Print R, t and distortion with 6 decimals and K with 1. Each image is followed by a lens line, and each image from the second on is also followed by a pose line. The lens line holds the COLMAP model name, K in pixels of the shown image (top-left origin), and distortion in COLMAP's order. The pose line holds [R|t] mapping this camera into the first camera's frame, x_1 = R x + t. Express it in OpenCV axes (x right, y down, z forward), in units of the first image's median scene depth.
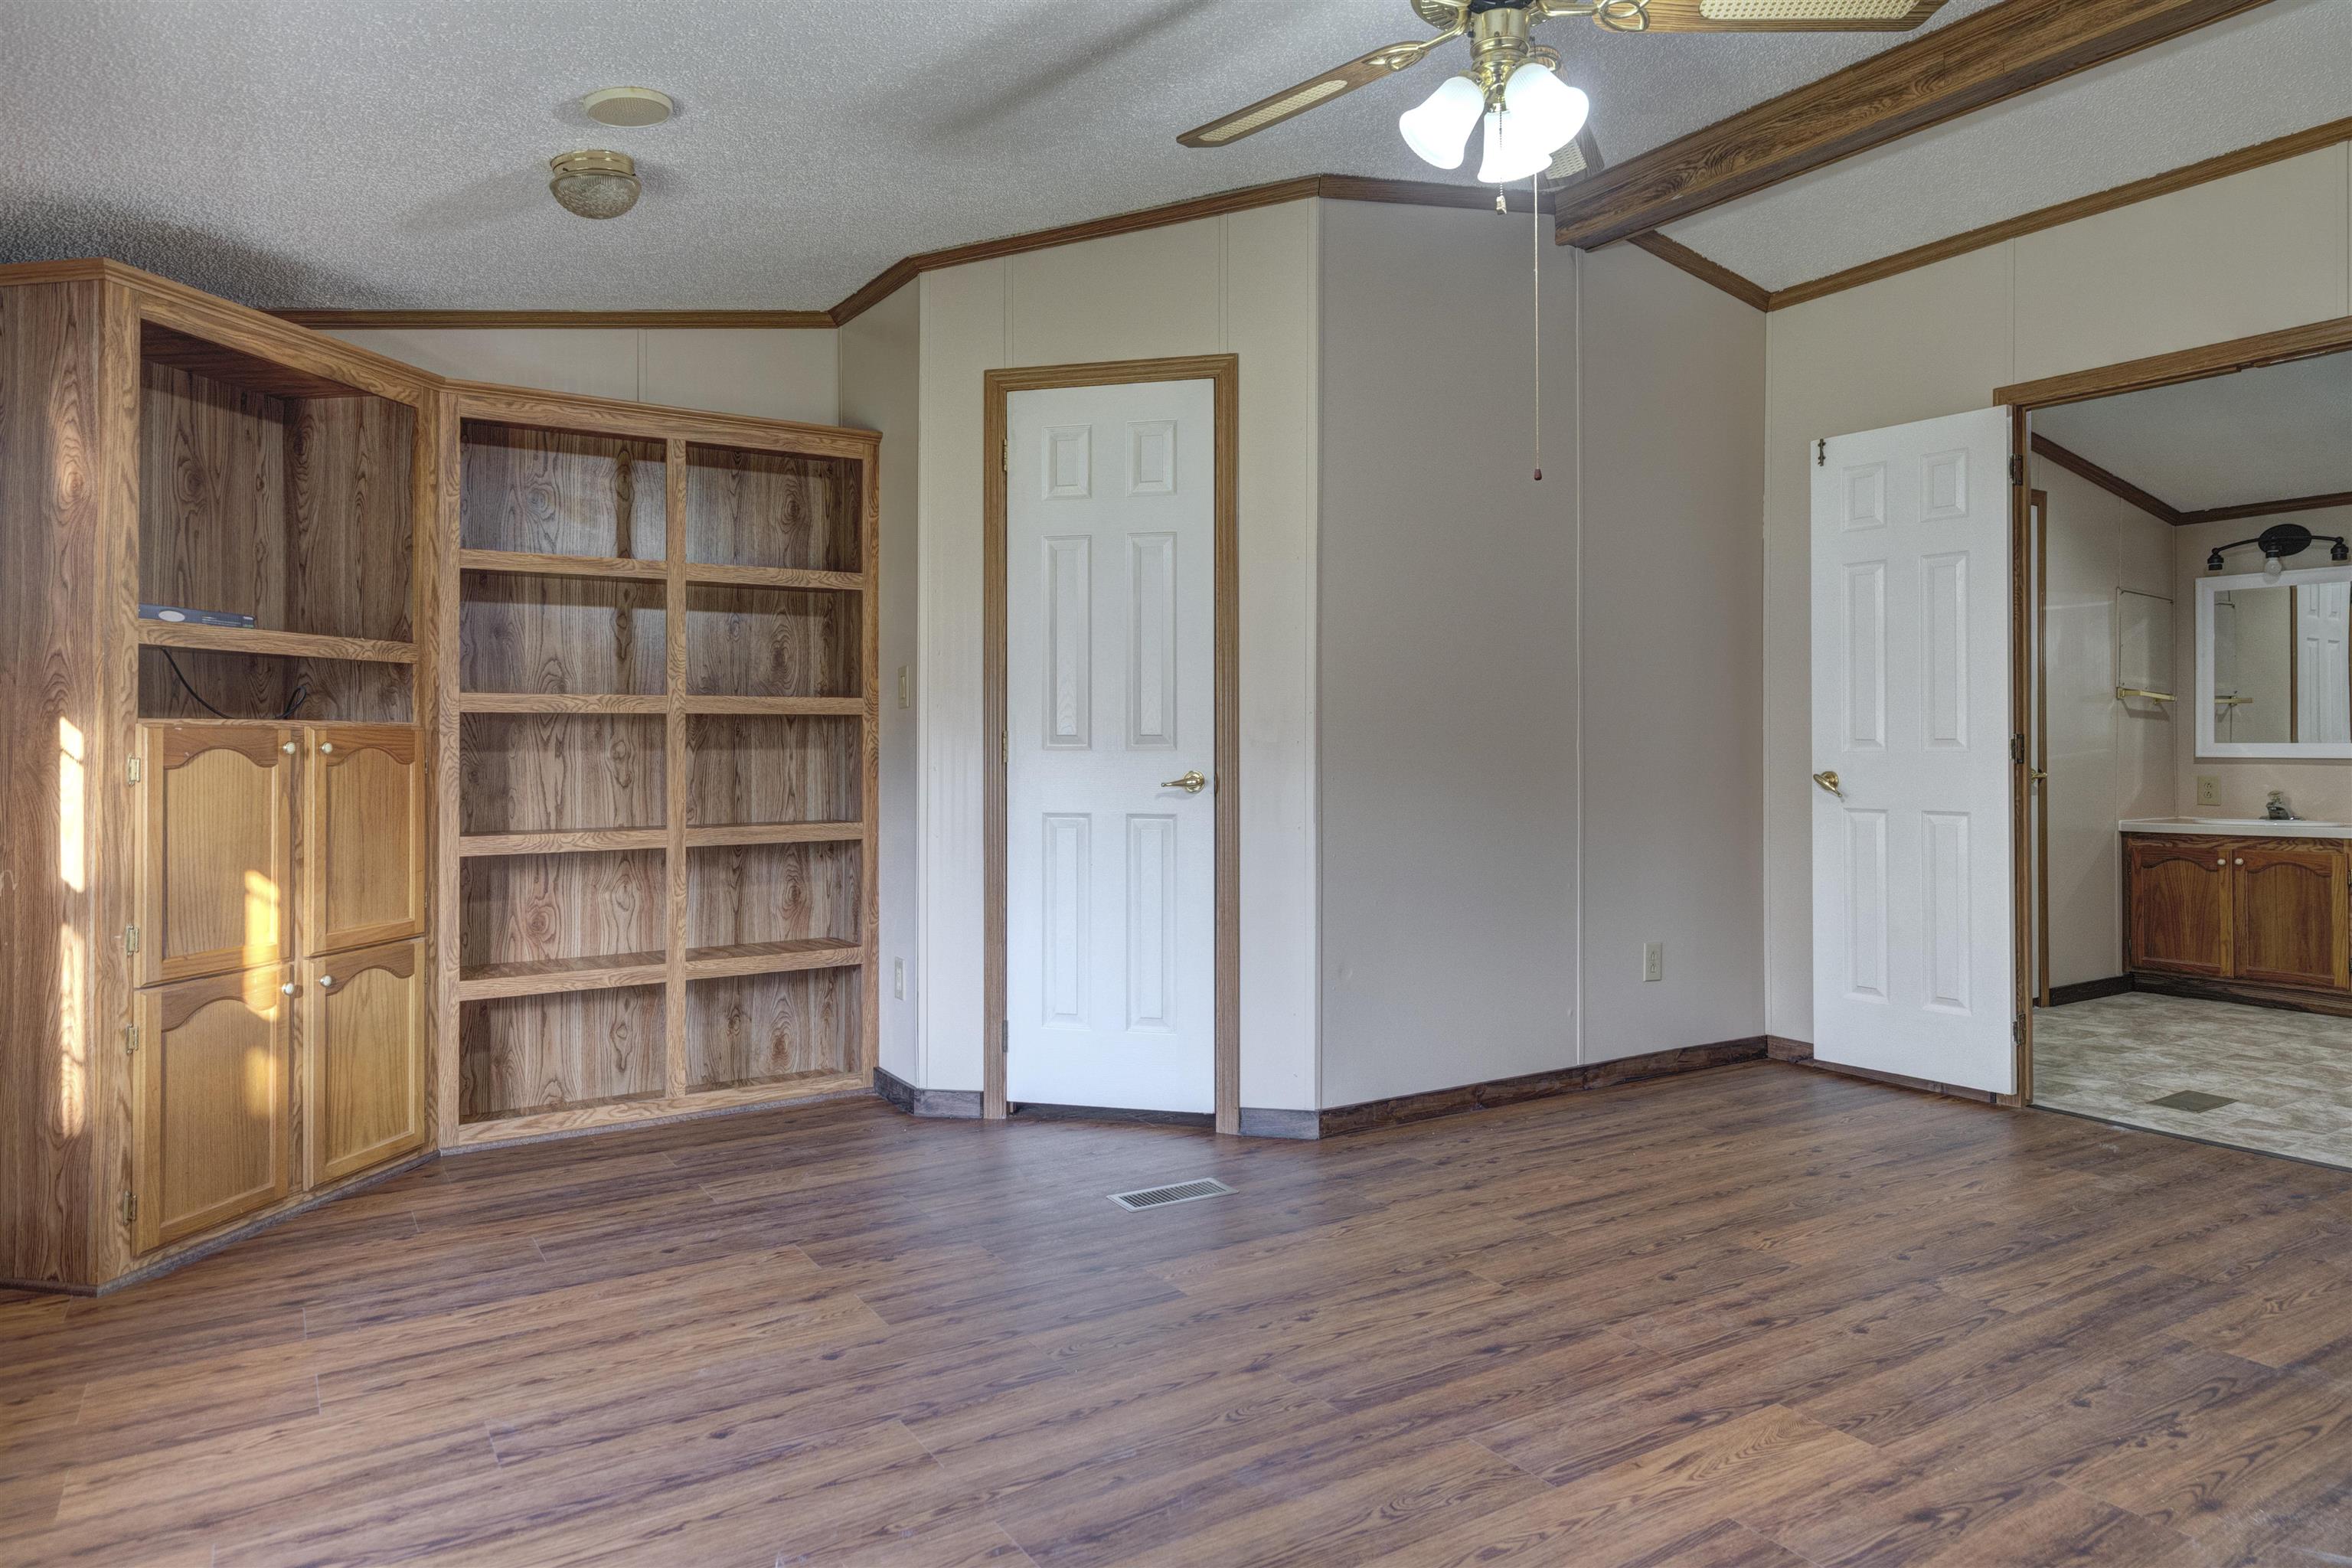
lens RADIAL K [[1437.0, 0, 1144.9], [0, 1437.0, 739.3], [0, 0, 1]] dist [0.005726, 0.001064]
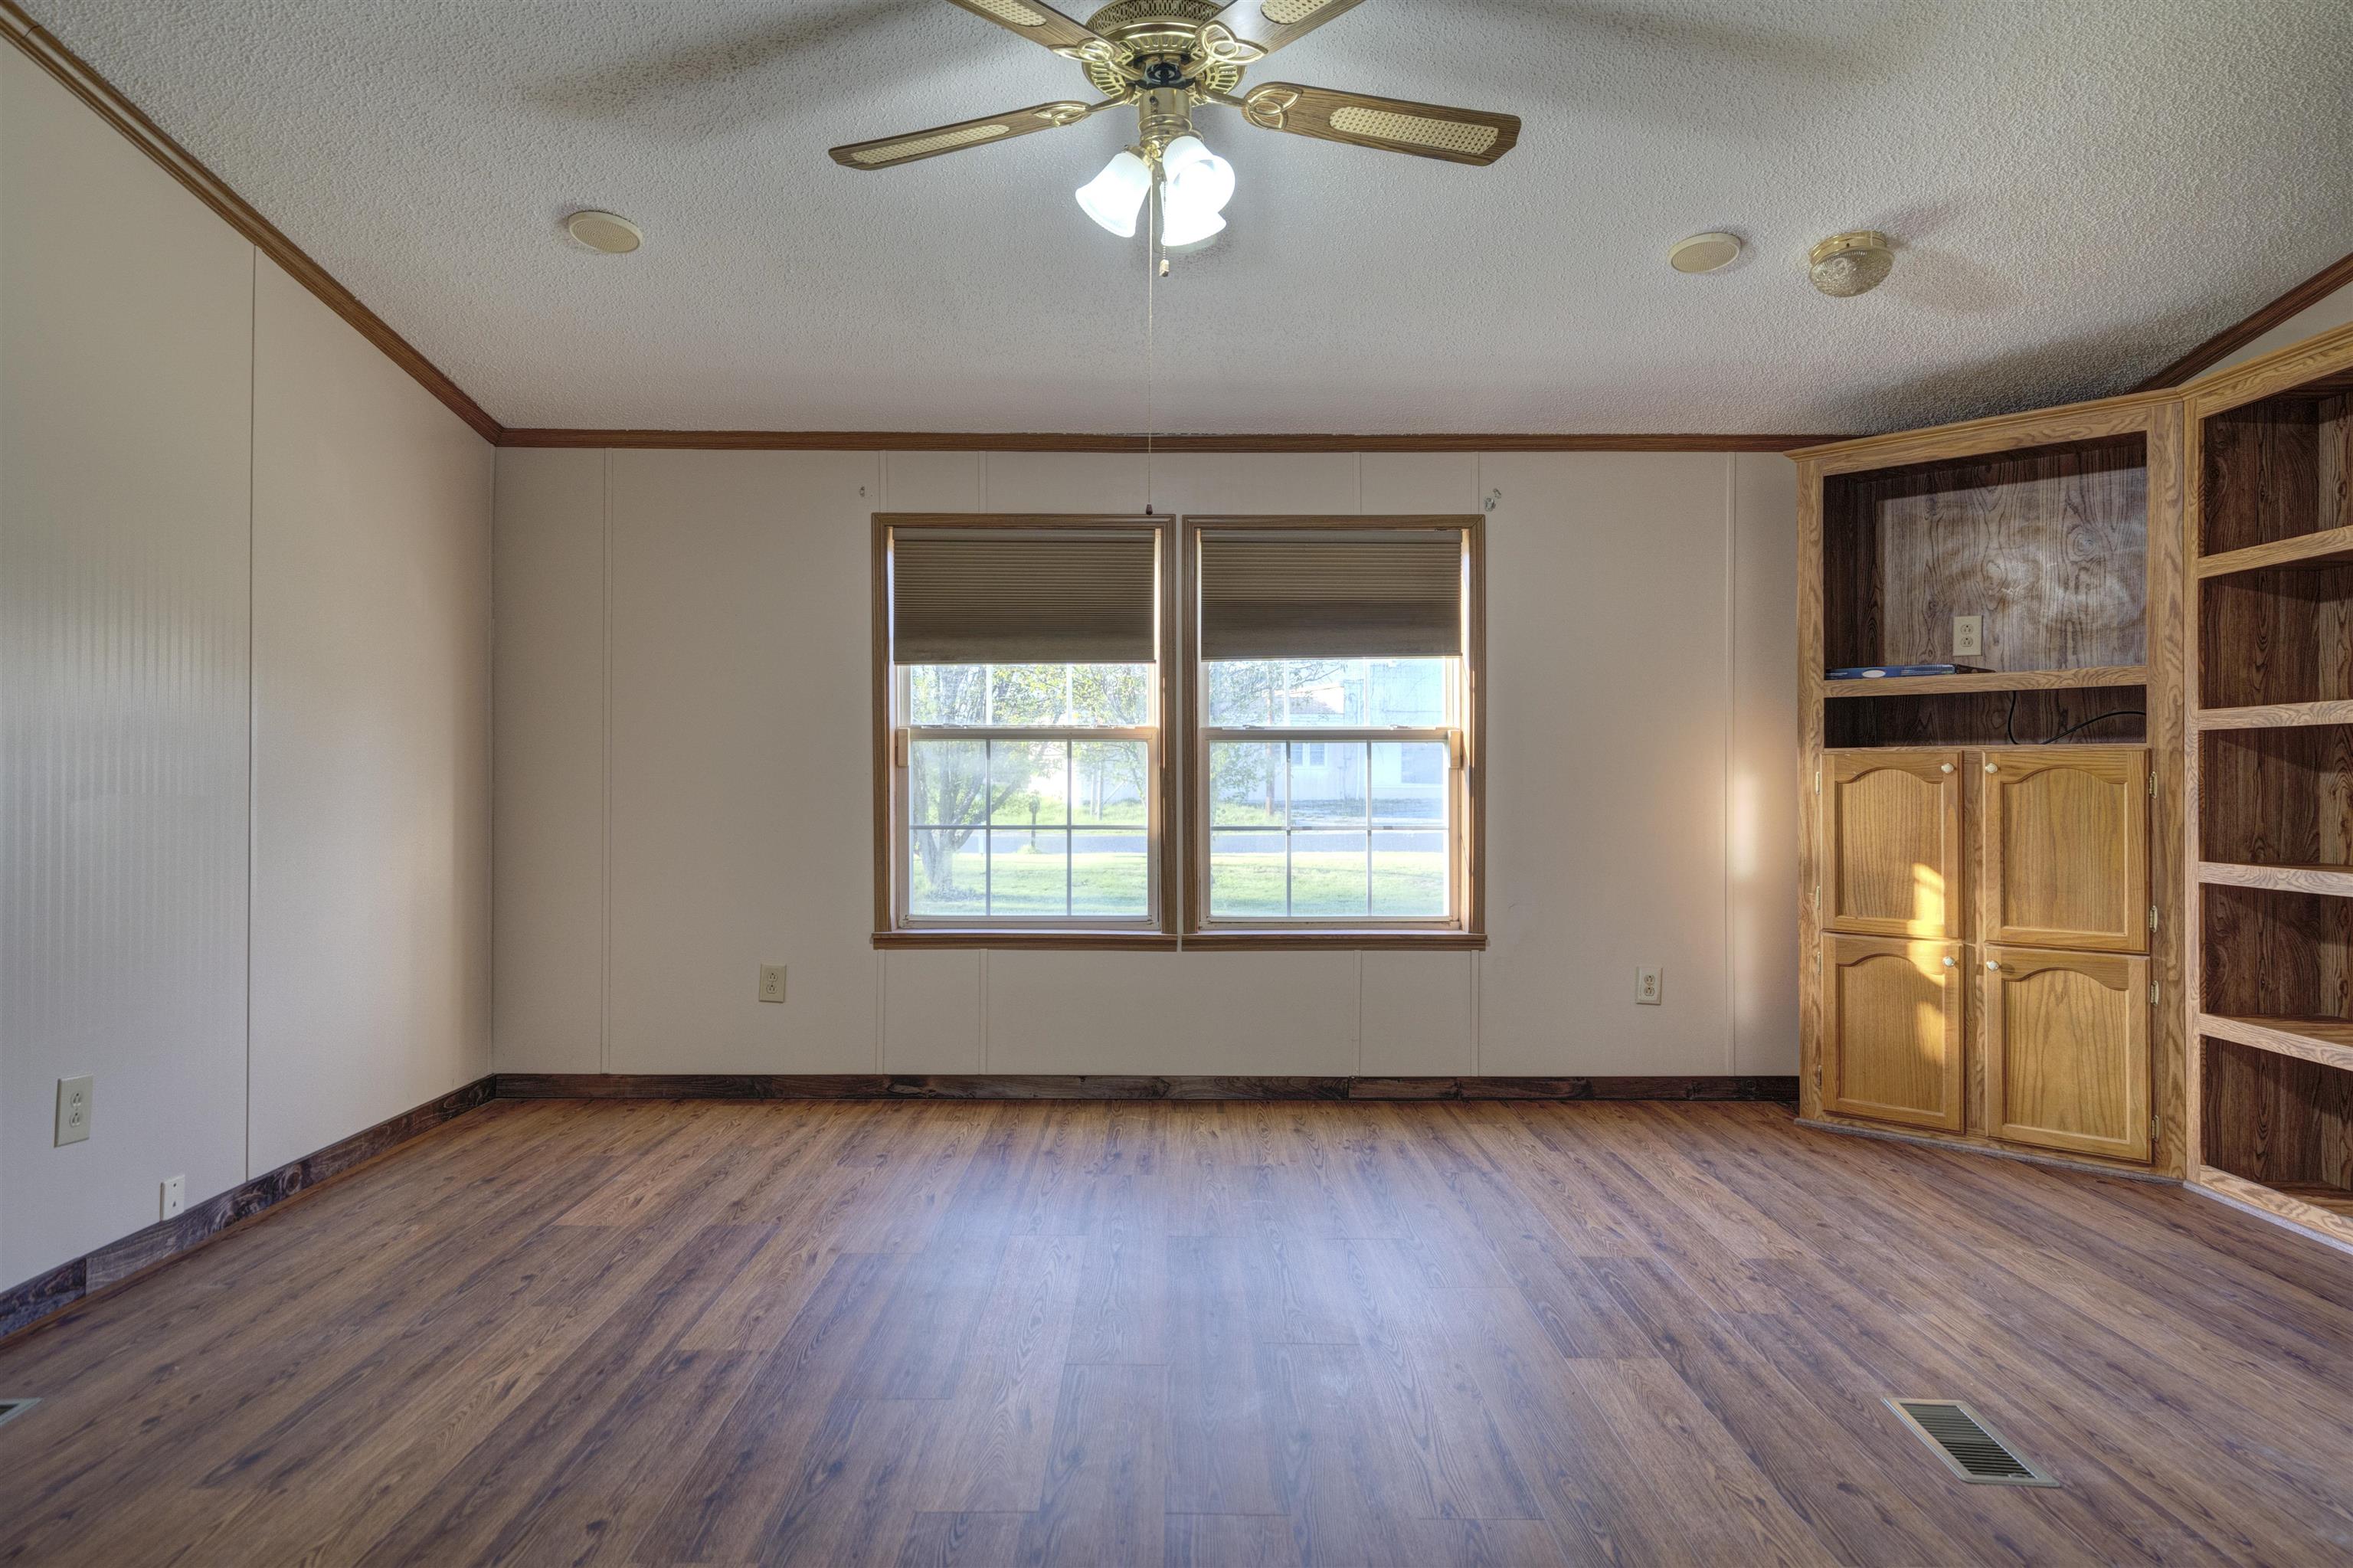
lens RADIAL K [[1424.0, 0, 1173.8], [0, 1424.0, 776.8], [0, 0, 1]] dist [0.005638, 0.002439]
pose [[-0.521370, 0.005070, -0.853315, 0.820932], [0.006689, 0.999976, 0.001854, 0.006718], [0.853304, -0.004741, -0.521392, 1.097480]]
